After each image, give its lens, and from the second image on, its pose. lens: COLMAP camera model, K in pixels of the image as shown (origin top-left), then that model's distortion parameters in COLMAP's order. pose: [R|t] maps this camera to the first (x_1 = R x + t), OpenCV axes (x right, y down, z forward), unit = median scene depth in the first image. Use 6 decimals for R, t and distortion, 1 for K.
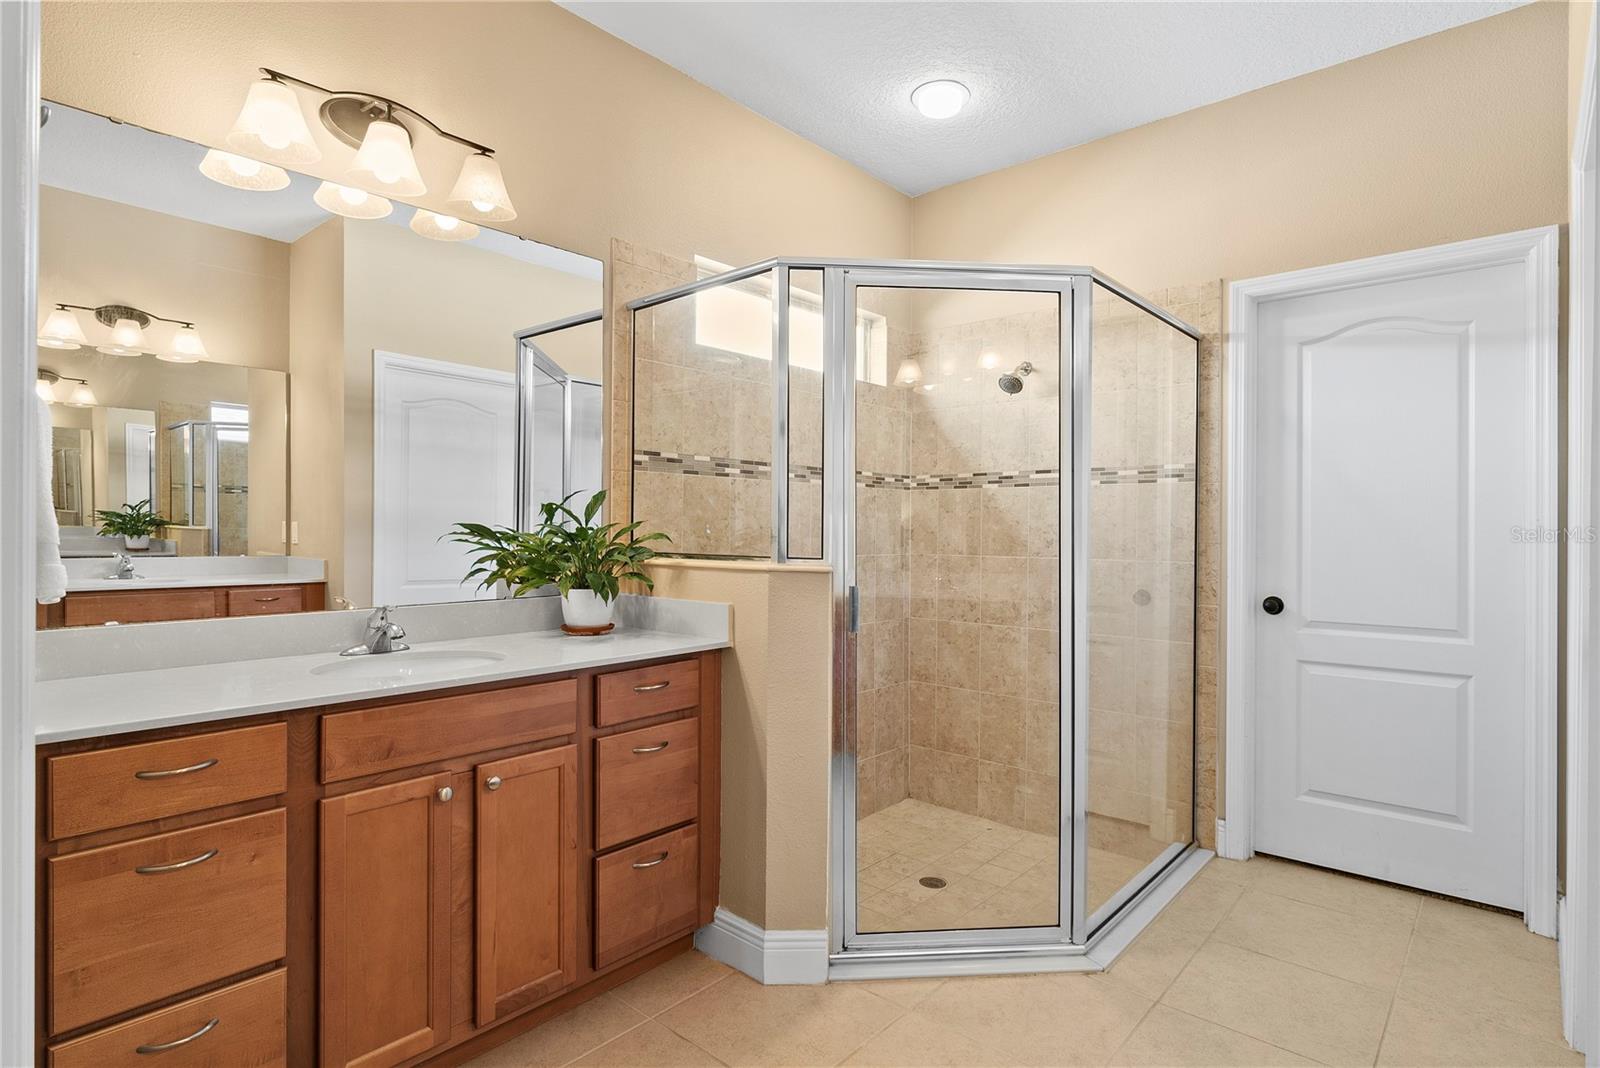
lens RADIAL K [[830.0, 0, 792.7], [0, 830.0, 531.9], [0, 0, 1]] dist [-0.009375, 0.004162]
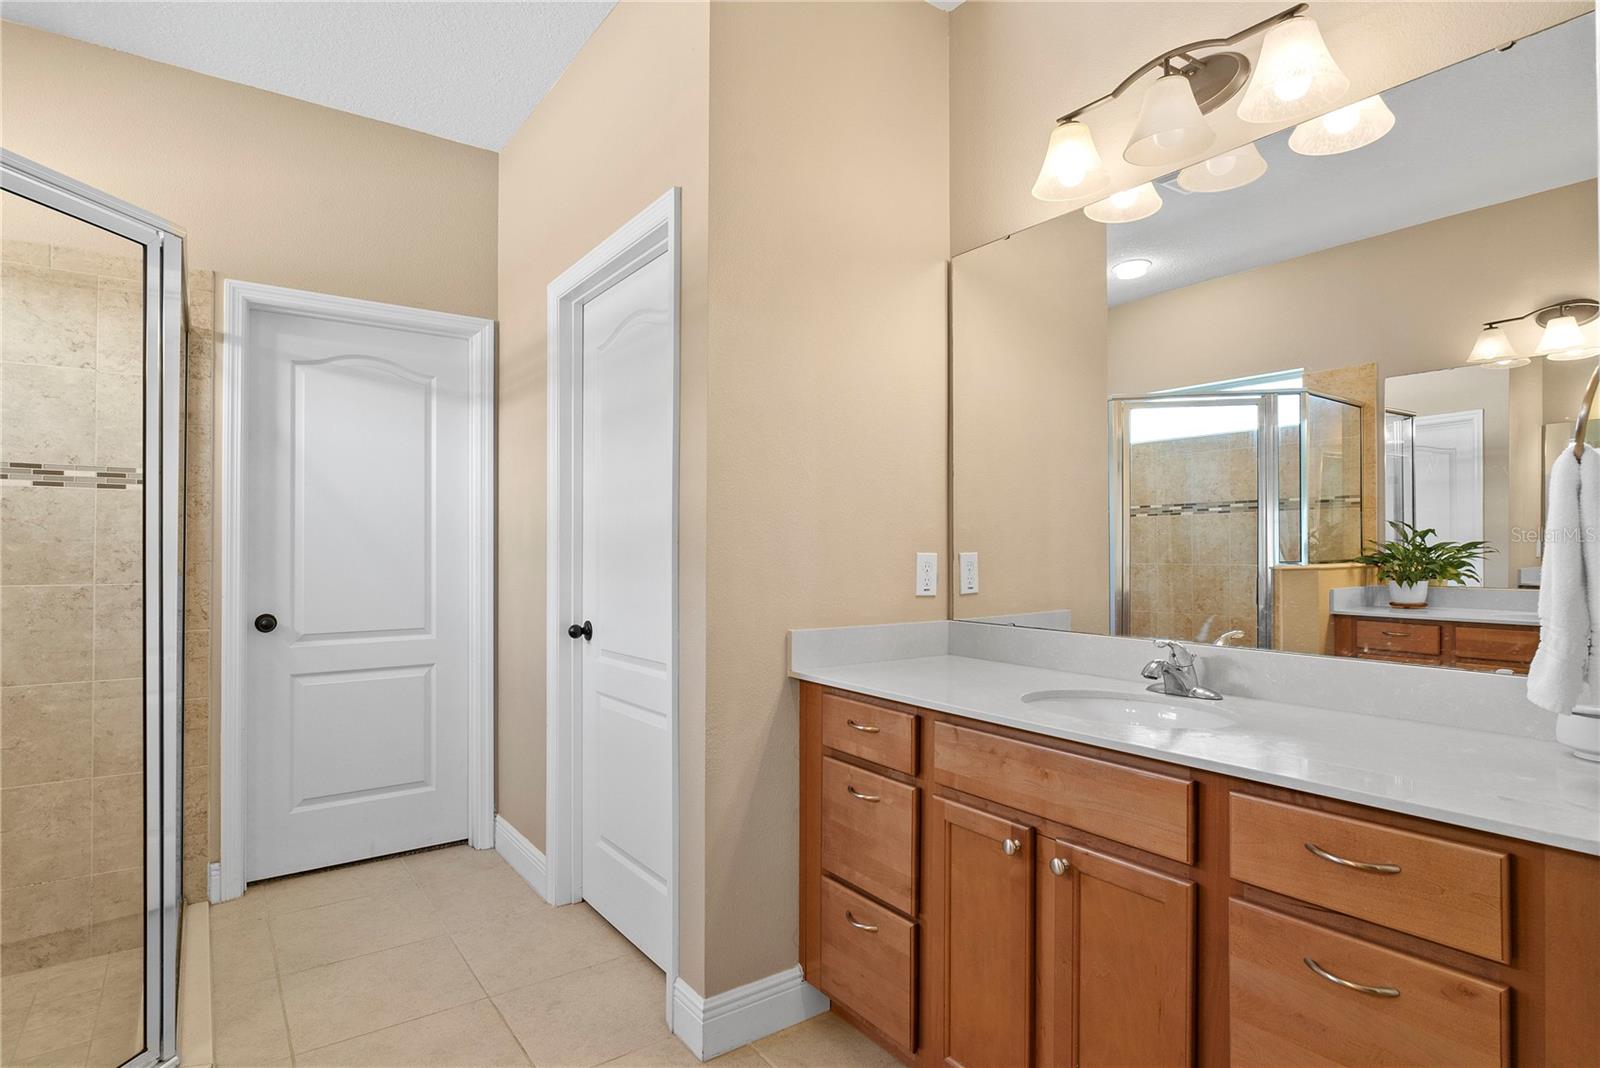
lens RADIAL K [[830.0, 0, 750.5], [0, 830.0, 542.6], [0, 0, 1]] dist [-0.009375, 0.004162]
pose [[0.236775, -0.000083, 0.971565, -0.232610], [0.003061, 0.999995, -0.000660, -0.003713], [-0.971560, 0.003131, 0.236774, 0.211806]]
